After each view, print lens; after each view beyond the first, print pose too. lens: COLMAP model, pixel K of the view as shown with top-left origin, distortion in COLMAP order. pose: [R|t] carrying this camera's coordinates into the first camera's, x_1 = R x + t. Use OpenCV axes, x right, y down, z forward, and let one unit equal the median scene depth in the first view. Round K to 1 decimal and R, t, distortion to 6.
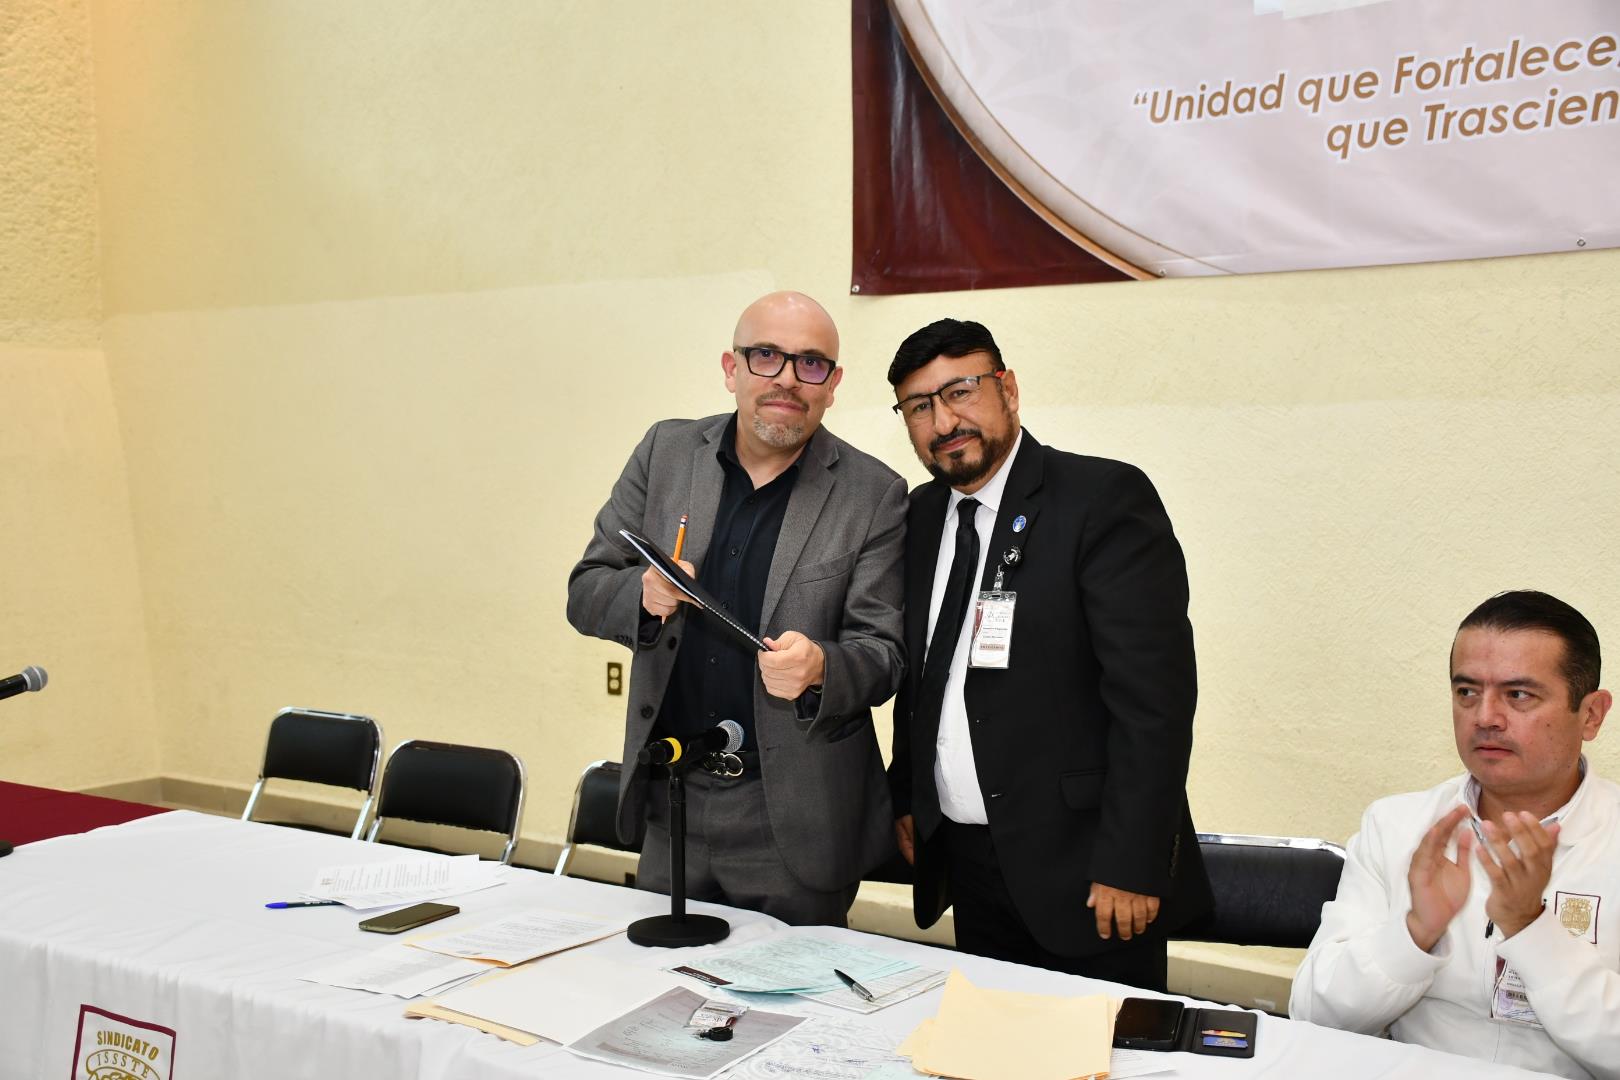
lens RADIAL K [[1927.0, 0, 801.6], [0, 1927.0, 533.1], [0, 0, 1]] dist [0.109642, 0.000000]
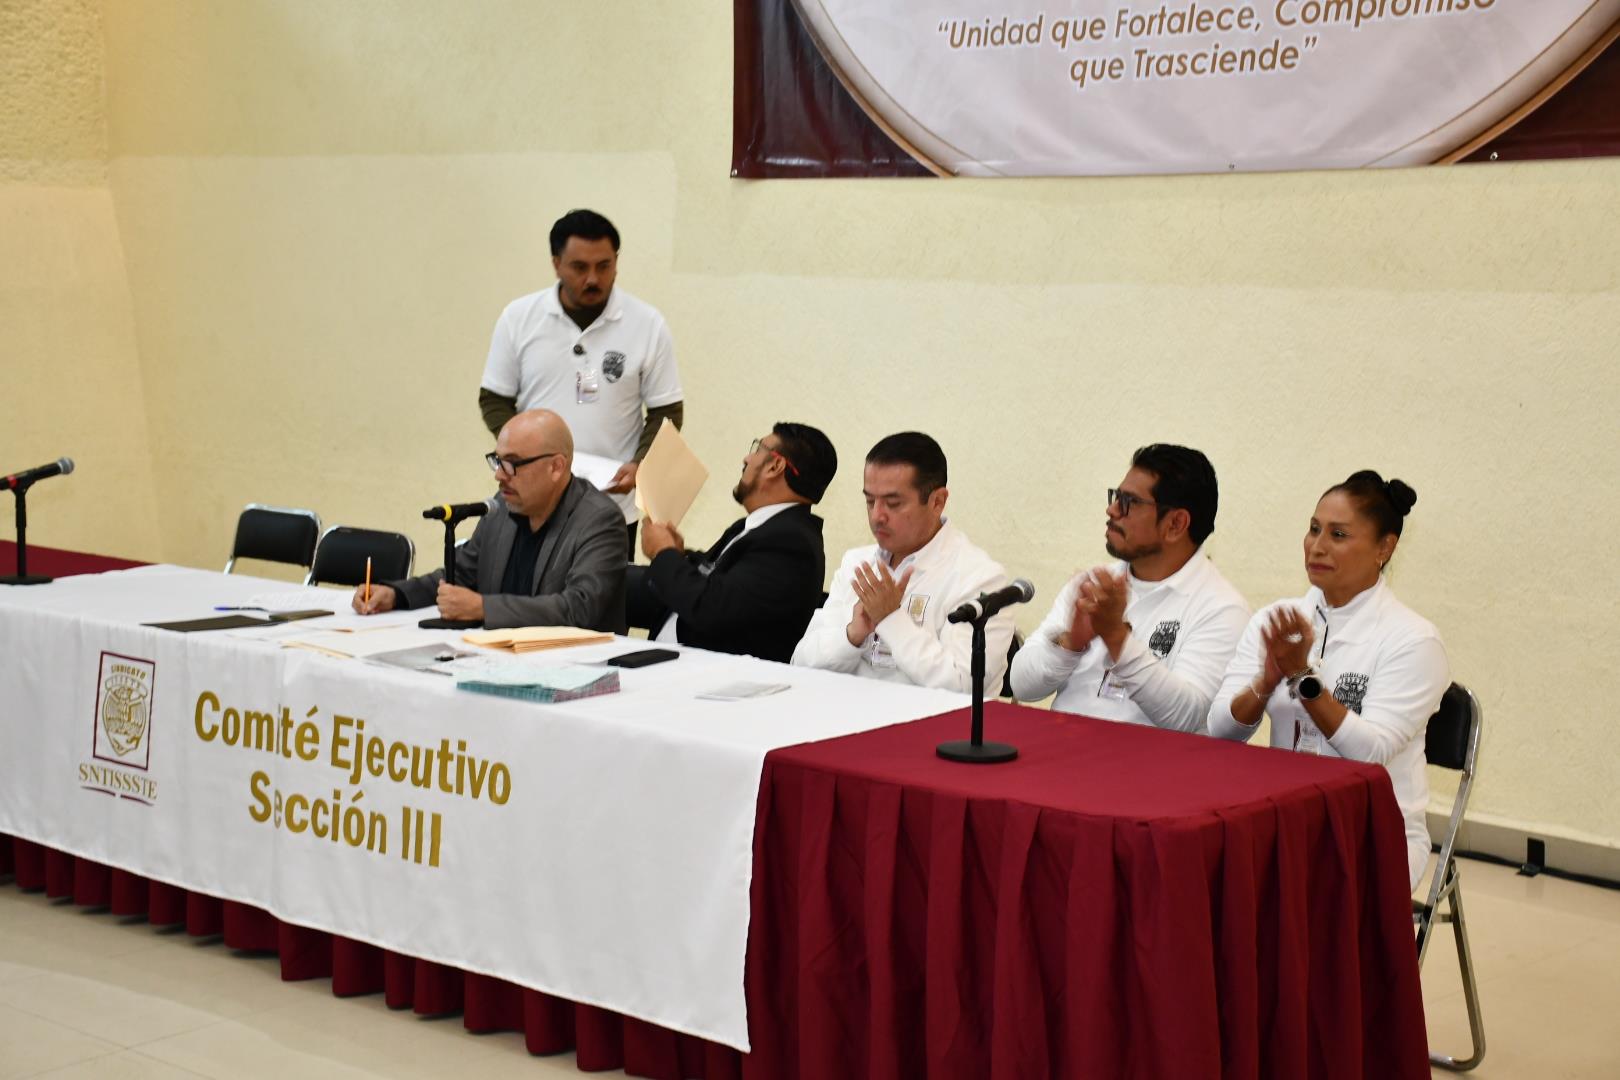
lens RADIAL K [[2572.1, 0, 802.0], [0, 2572.1, 543.2], [0, 0, 1]] dist [0.297075, 0.000000]
pose [[0.996012, 0.026141, -0.085308, 0.241266], [-0.020358, 0.997480, 0.067971, -0.009884], [0.086870, -0.065963, 0.994033, -0.674324]]
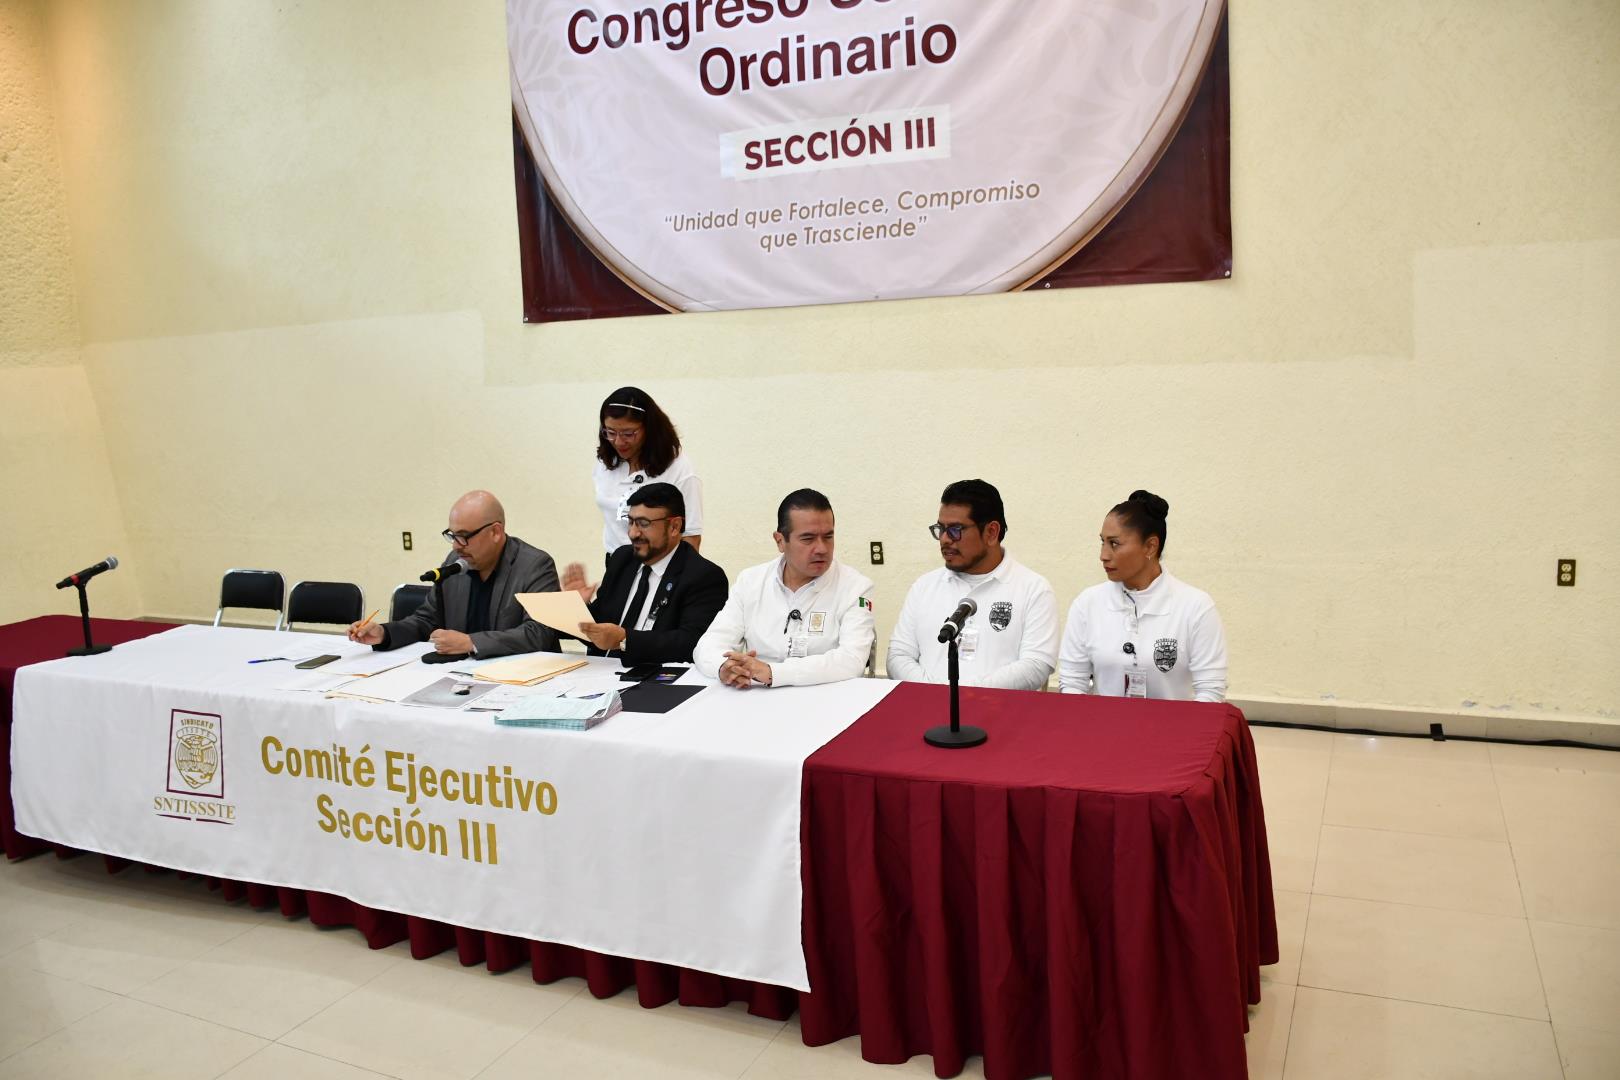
lens RADIAL K [[1276.9, 0, 817.3], [0, 1276.9, 549.5], [0, 0, 1]] dist [-0.128481, 0.065860]
pose [[0.974382, -0.073178, 0.212660, 0.030268], [0.051546, 0.993077, 0.105548, -0.025509], [-0.218911, -0.091883, 0.971409, -0.273658]]
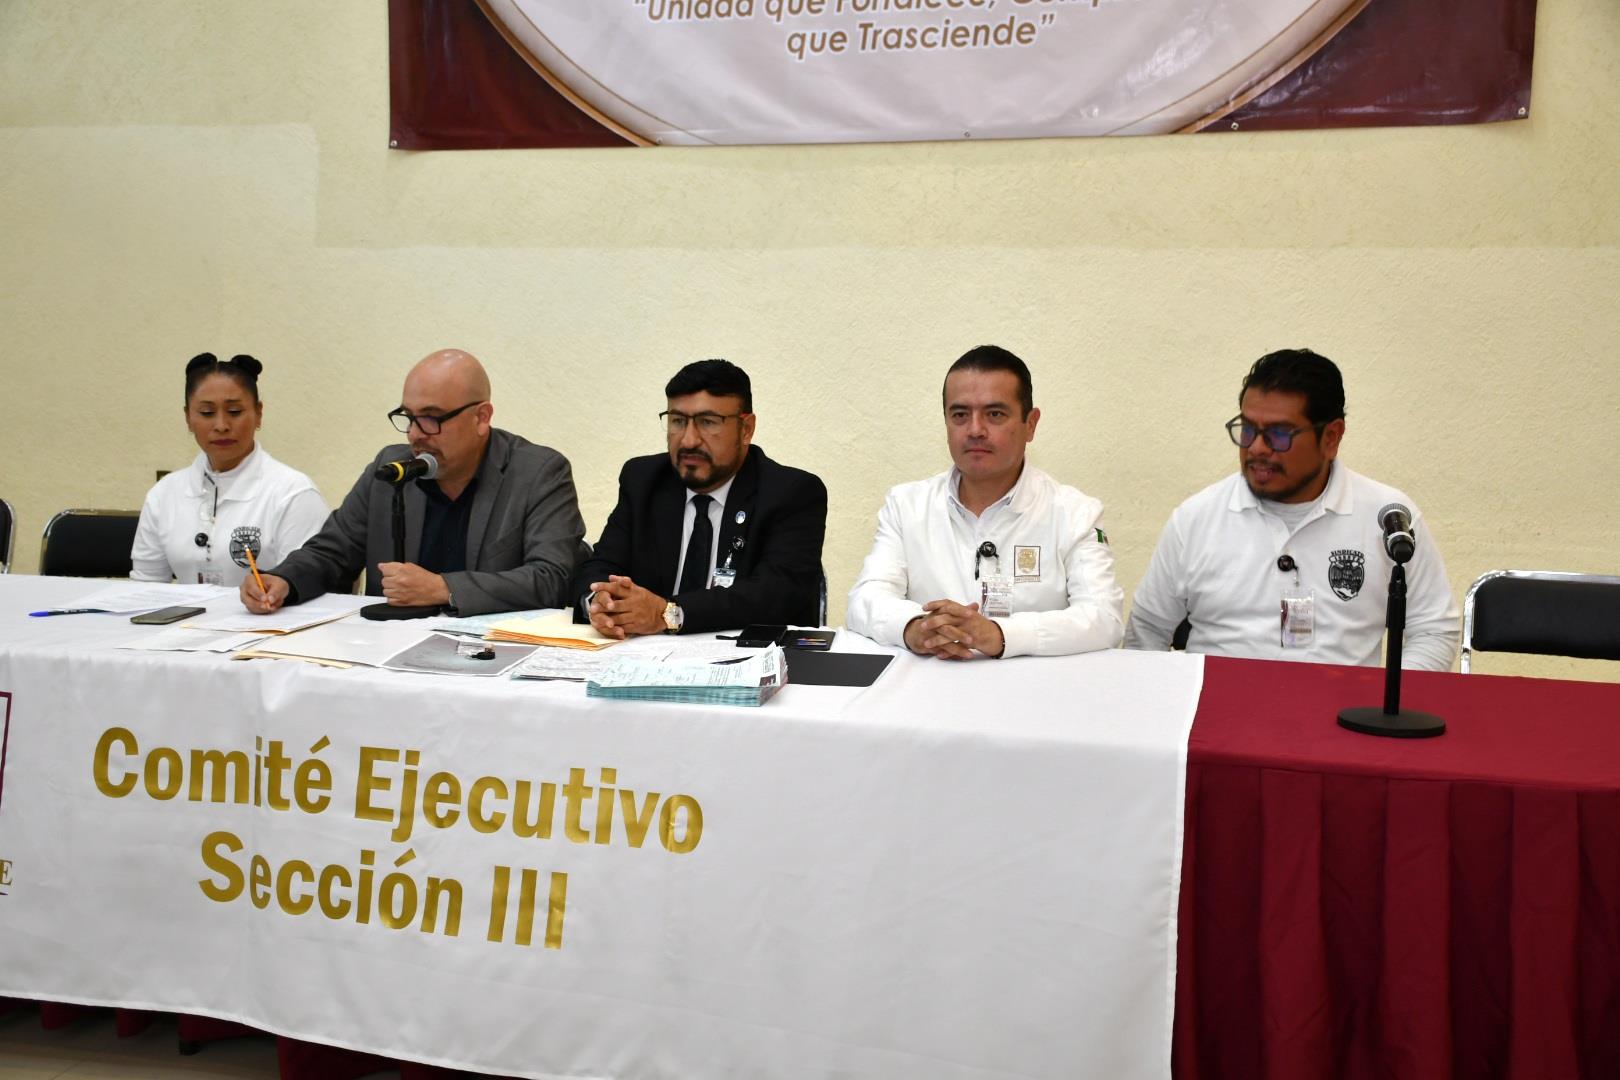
lens RADIAL K [[1747.6, 0, 819.1], [0, 1747.6, 534.5], [0, 0, 1]] dist [0.040581, 0.000000]
pose [[0.936957, -0.025922, 0.348483, -0.123624], [0.001266, 0.997490, 0.070794, 0.041166], [-0.349444, -0.065890, 0.934638, -0.119805]]
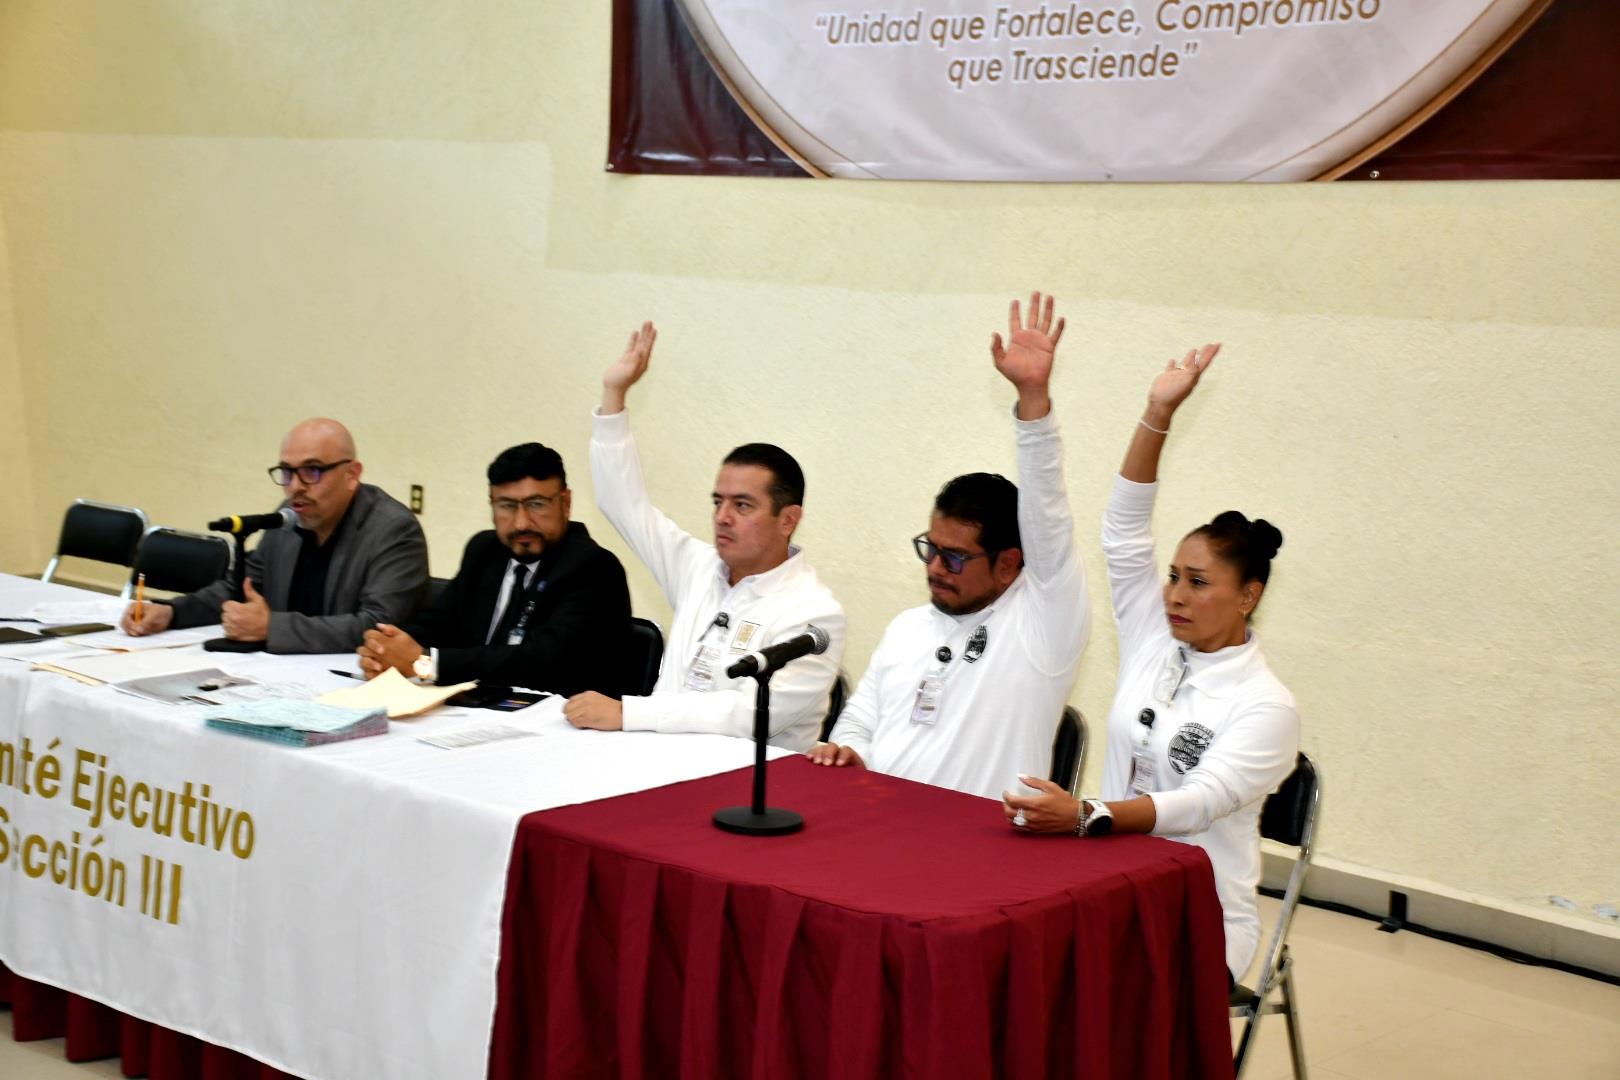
lens RADIAL K [[2434.2, 0, 802.1], [0, 2434.2, 539.6], [0, 0, 1]] dist [0.239870, 0.000000]
pose [[0.995904, 0.052923, -0.073316, 0.296976], [-0.047458, 0.996100, 0.074384, -0.022840], [0.076967, -0.070600, 0.994531, -0.511860]]
